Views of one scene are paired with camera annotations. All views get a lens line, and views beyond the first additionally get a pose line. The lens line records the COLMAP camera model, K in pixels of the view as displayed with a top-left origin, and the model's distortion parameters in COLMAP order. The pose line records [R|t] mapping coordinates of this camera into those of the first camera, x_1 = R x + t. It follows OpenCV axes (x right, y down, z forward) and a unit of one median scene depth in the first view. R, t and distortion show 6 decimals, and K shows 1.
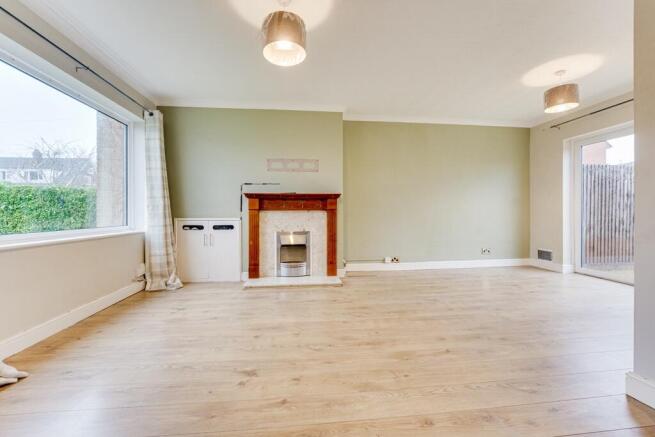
lens RADIAL K [[269.5, 0, 328.5], [0, 269.5, 218.0], [0, 0, 1]] dist [-0.013387, 0.001510]
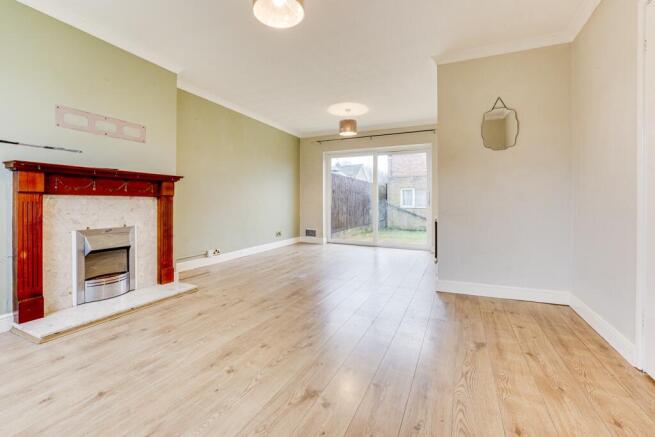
lens RADIAL K [[269.5, 0, 331.7], [0, 269.5, 204.8], [0, 0, 1]] dist [-0.013387, 0.001510]
pose [[0.539648, -0.000167, 0.841891, -0.381709], [0.006072, 0.999975, -0.003694, -0.000844], [-0.841869, 0.007105, 0.539635, 0.199222]]
